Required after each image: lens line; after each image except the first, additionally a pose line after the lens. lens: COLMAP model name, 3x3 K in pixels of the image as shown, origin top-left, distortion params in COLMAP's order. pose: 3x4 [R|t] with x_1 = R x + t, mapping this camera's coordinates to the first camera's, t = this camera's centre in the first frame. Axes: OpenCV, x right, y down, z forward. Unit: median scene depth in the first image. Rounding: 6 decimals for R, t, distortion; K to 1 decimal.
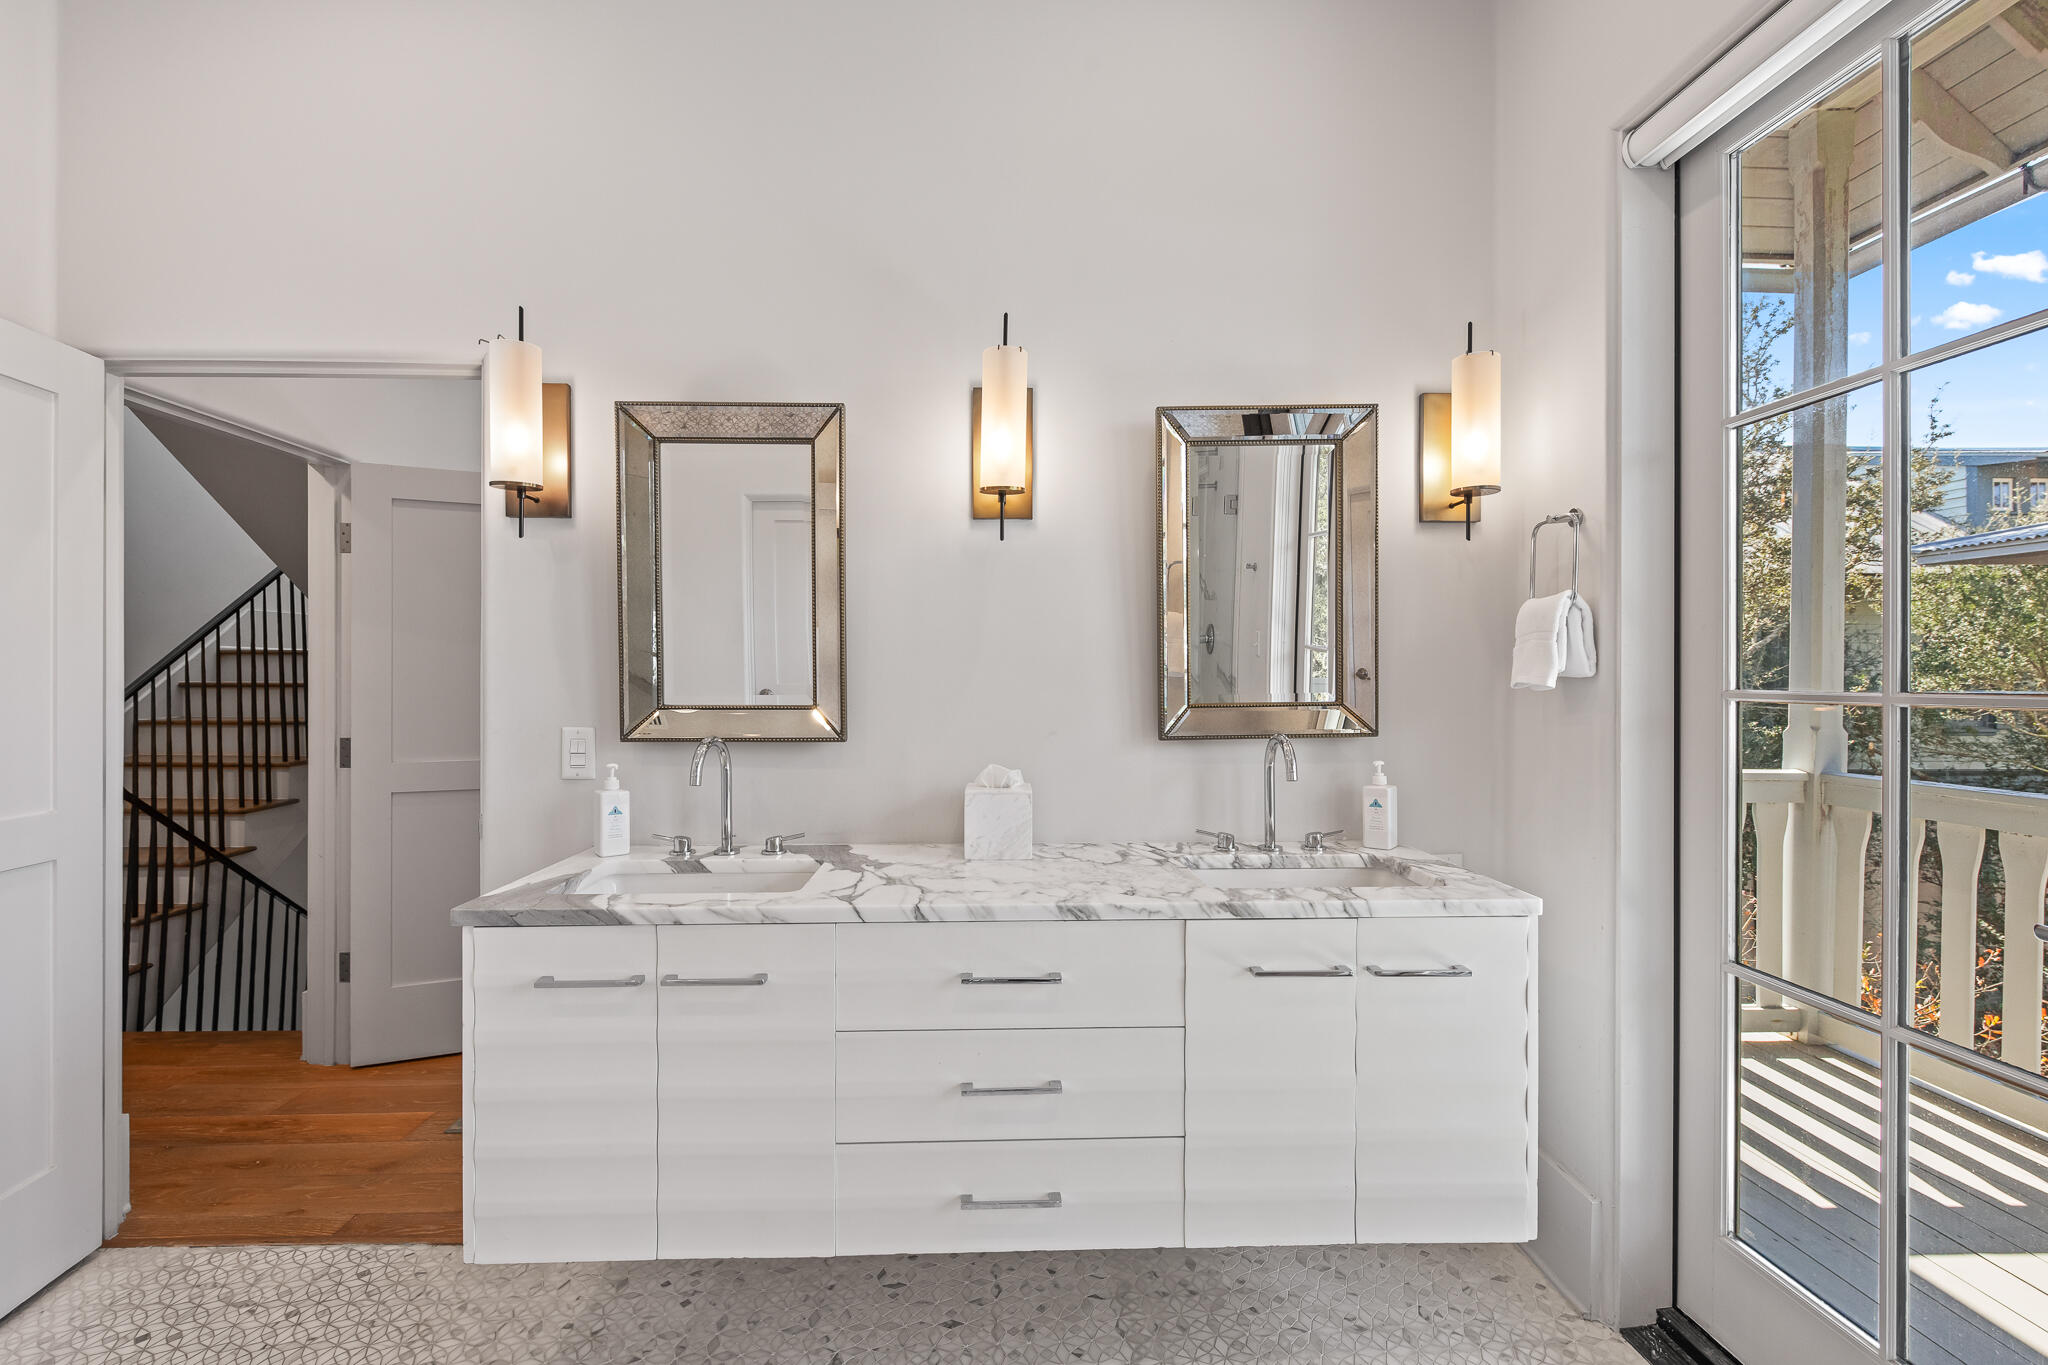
lens RADIAL K [[889.5, 0, 1018.9], [0, 889.5, 686.4], [0, 0, 1]] dist [0.000183, -0.000069]
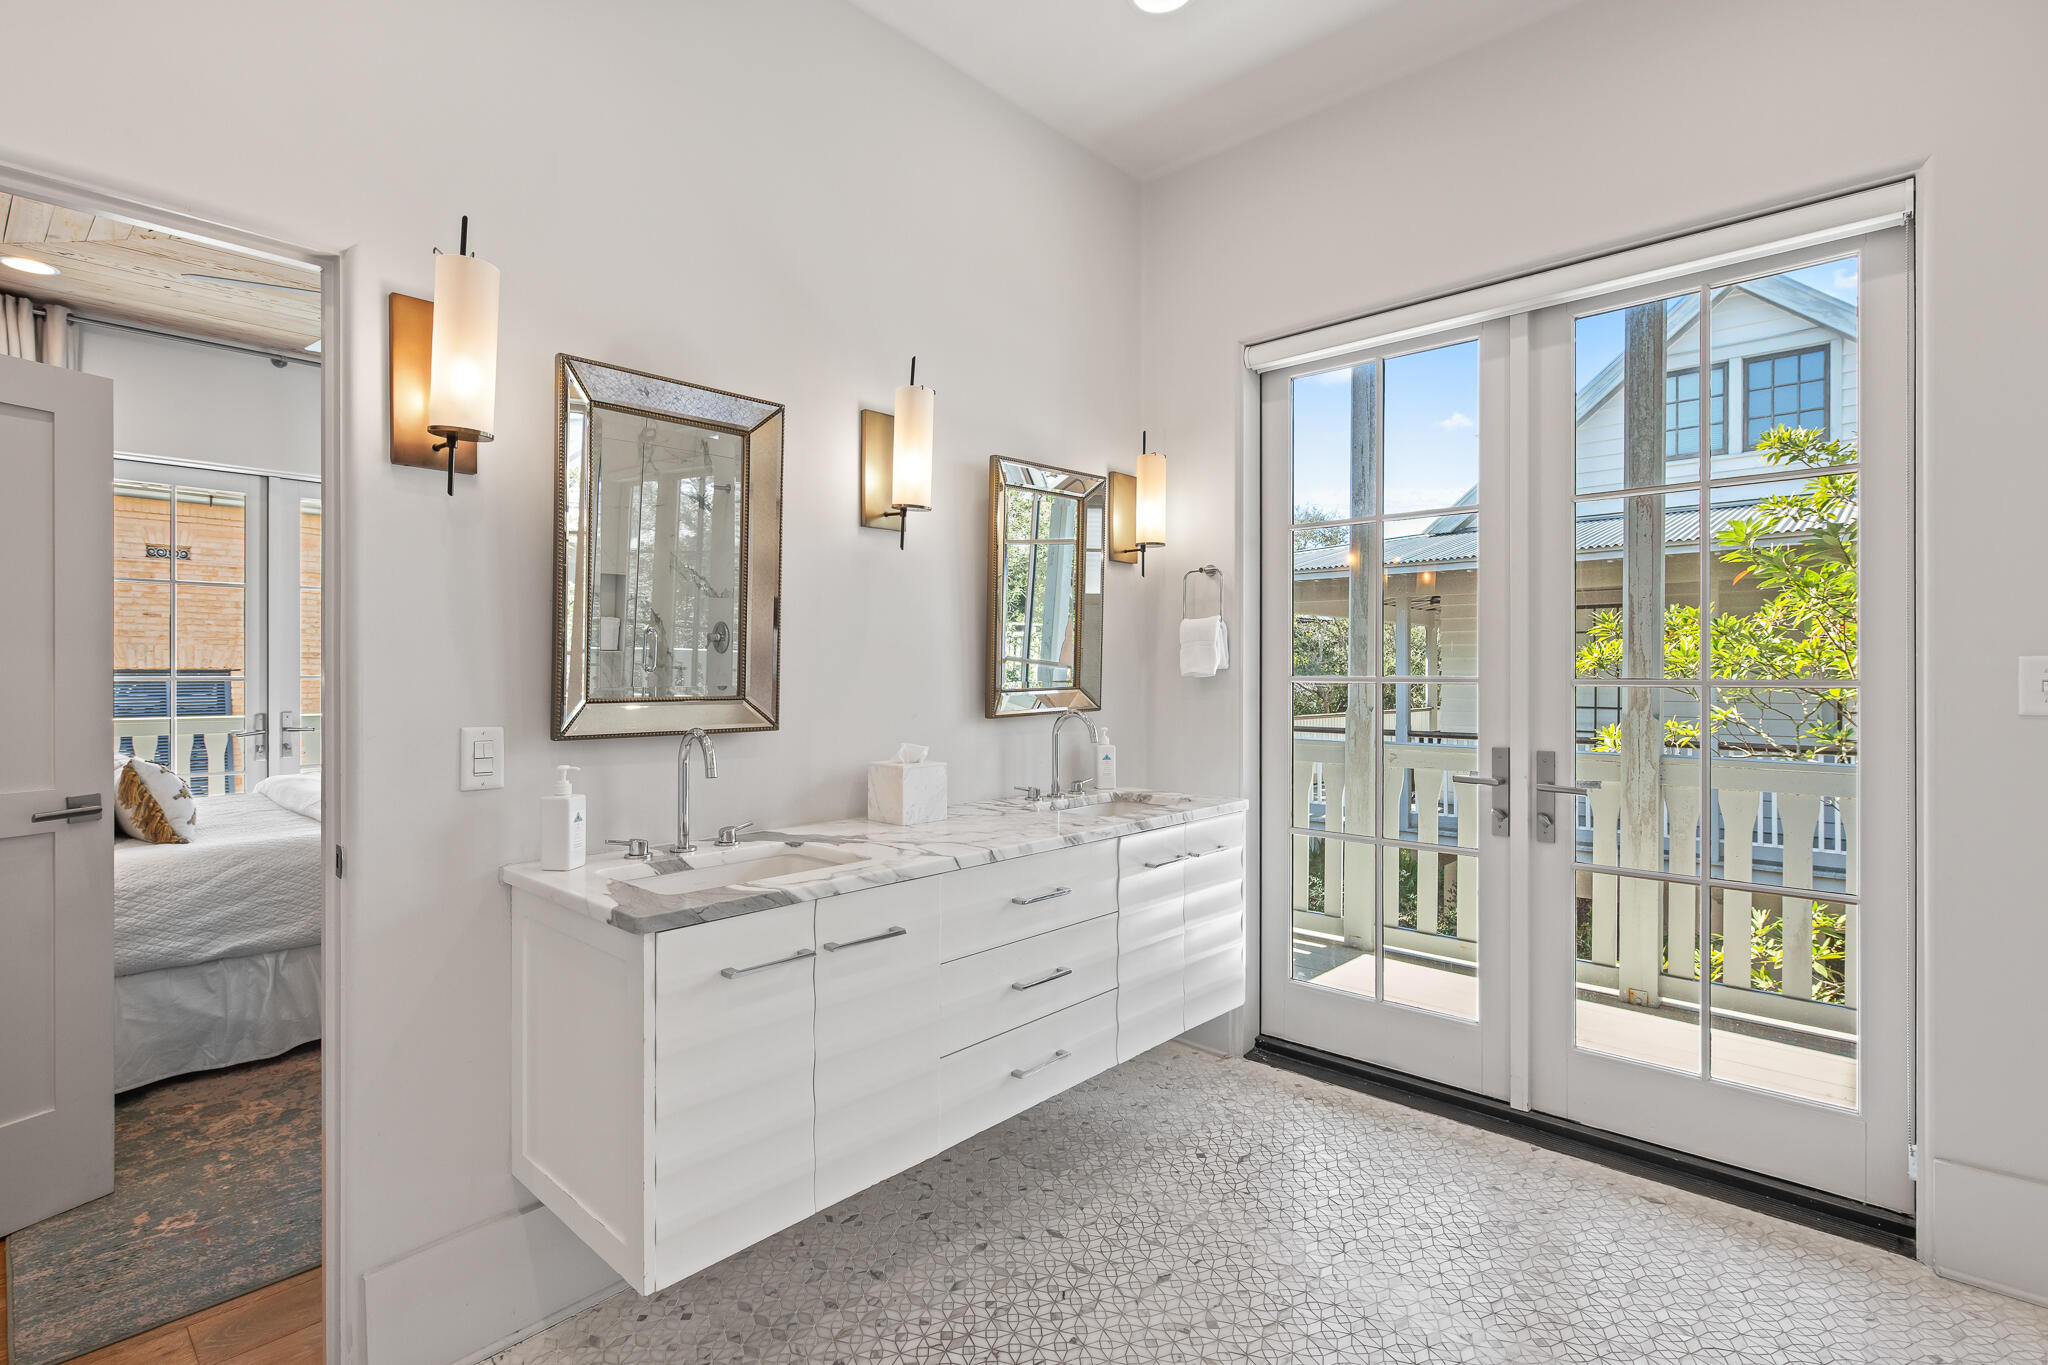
lens RADIAL K [[983.9, 0, 1030.1], [0, 983.9, 678.8], [0, 0, 1]] dist [-0.001249, -0.000762]
pose [[0.697036, -0.005464, 0.717015, -0.842883], [0.002980, 0.999984, 0.004723, -0.002270], [-0.717030, -0.001155, 0.697042, -0.009509]]
